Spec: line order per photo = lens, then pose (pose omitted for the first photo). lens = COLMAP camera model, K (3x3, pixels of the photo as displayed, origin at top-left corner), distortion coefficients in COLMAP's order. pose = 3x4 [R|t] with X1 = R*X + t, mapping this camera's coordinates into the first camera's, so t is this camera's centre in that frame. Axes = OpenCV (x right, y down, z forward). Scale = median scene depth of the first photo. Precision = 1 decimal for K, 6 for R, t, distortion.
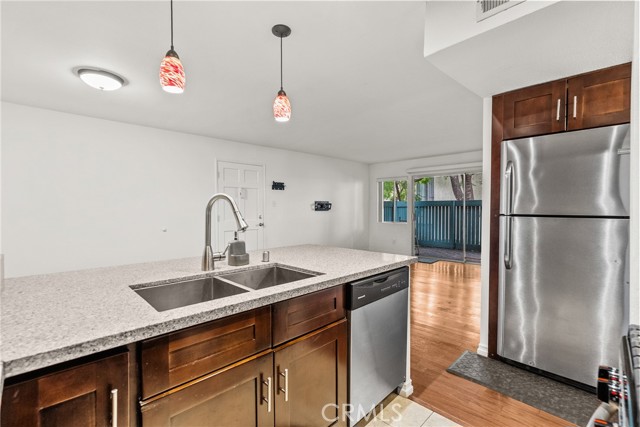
lens RADIAL K [[291.3, 0, 317.8], [0, 291.3, 214.1], [0, 0, 1]] dist [-0.000105, 0.000713]
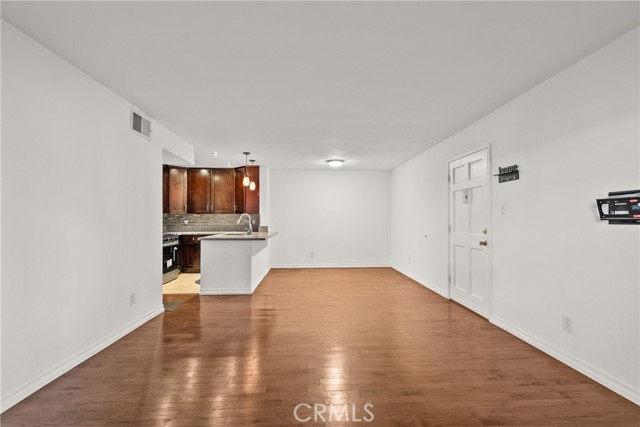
lens RADIAL K [[291.3, 0, 317.8], [0, 291.3, 214.1], [0, 0, 1]] dist [-0.000105, 0.000713]
pose [[-0.673674, -0.012344, -0.738926, 0.499144], [-0.015014, 0.999883, -0.003015, -0.018780], [0.738876, 0.009063, -0.673780, 1.151714]]
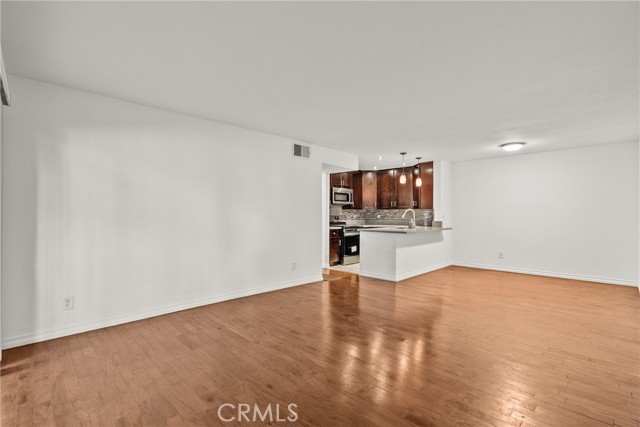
lens RADIAL K [[293.0, 0, 319.1], [0, 293.0, 216.3], [0, 0, 1]] dist [0.000916, 0.000779]
pose [[-0.999998, -0.000157, 0.002034, 0.249774], [-0.000097, 0.999576, 0.029112, -0.024426], [-0.002038, 0.029112, -0.999574, 1.376066]]
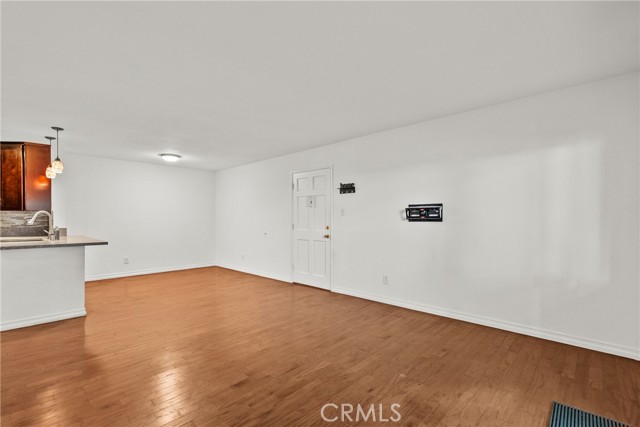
lens RADIAL K [[294.3, 0, 313.8], [0, 294.3, 220.0], [0, 0, 1]] dist [0.001042, 0.000404]
pose [[0.019963, 0.000650, -0.999801, 0.670252], [-0.022263, 0.999752, 0.000205, -0.011754], [0.999553, 0.022254, 0.019973, 0.940162]]
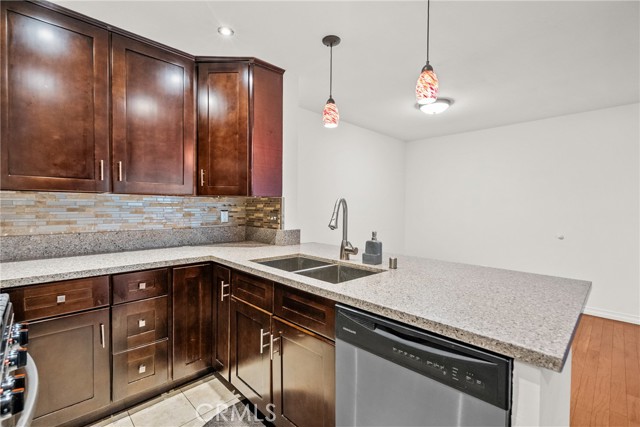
lens RADIAL K [[291.3, 0, 317.8], [0, 291.3, 214.1], [0, 0, 1]] dist [-0.000105, 0.000713]
pose [[-0.014877, 0.024645, -0.999586, 0.237447], [-0.030589, 0.999217, 0.025091, -0.007718], [0.999421, 0.030950, -0.014112, 0.246001]]
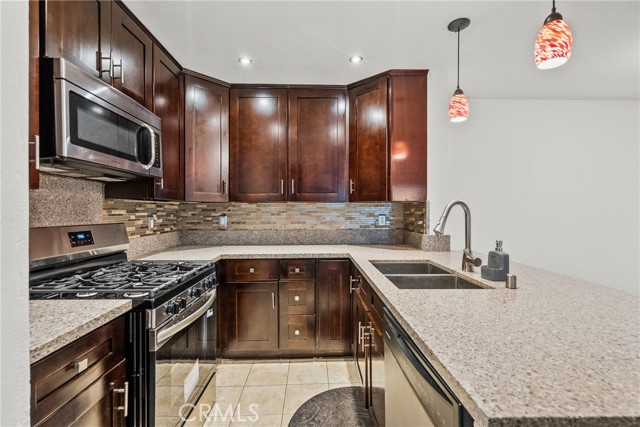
lens RADIAL K [[291.3, 0, 317.8], [0, 291.3, 214.1], [0, 0, 1]] dist [-0.000105, 0.000713]
pose [[-0.689407, 0.009206, -0.724315, 0.214949], [-0.014730, 0.999534, 0.026724, -0.010373], [0.724224, 0.029093, -0.688951, 0.365985]]
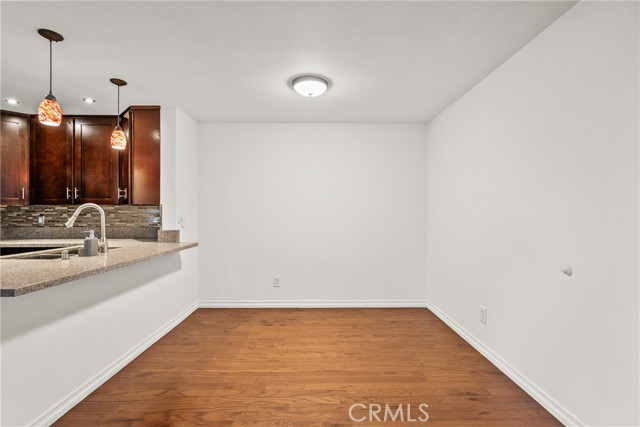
lens RADIAL K [[291.3, 0, 317.8], [0, 291.3, 214.1], [0, 0, 1]] dist [-0.000105, 0.000713]
pose [[-0.699502, 0.000313, -0.714630, -0.018291], [-0.016826, 0.999715, 0.016907, -0.016785], [0.714432, 0.023851, -0.699298, 0.808469]]
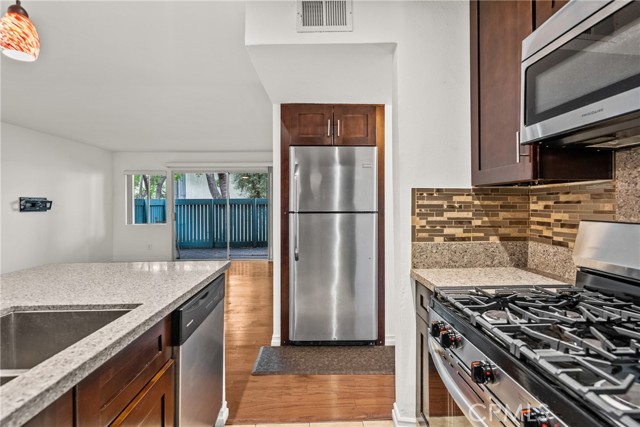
lens RADIAL K [[300.5, 0, 321.7], [0, 300.5, 204.0], [0, 0, 1]] dist [-0.001413, 0.000071]
pose [[0.678296, 0.000249, 0.734789, -0.052393], [0.021431, 0.999568, -0.020122, -0.001187], [-0.734476, 0.029396, 0.677997, 0.054480]]
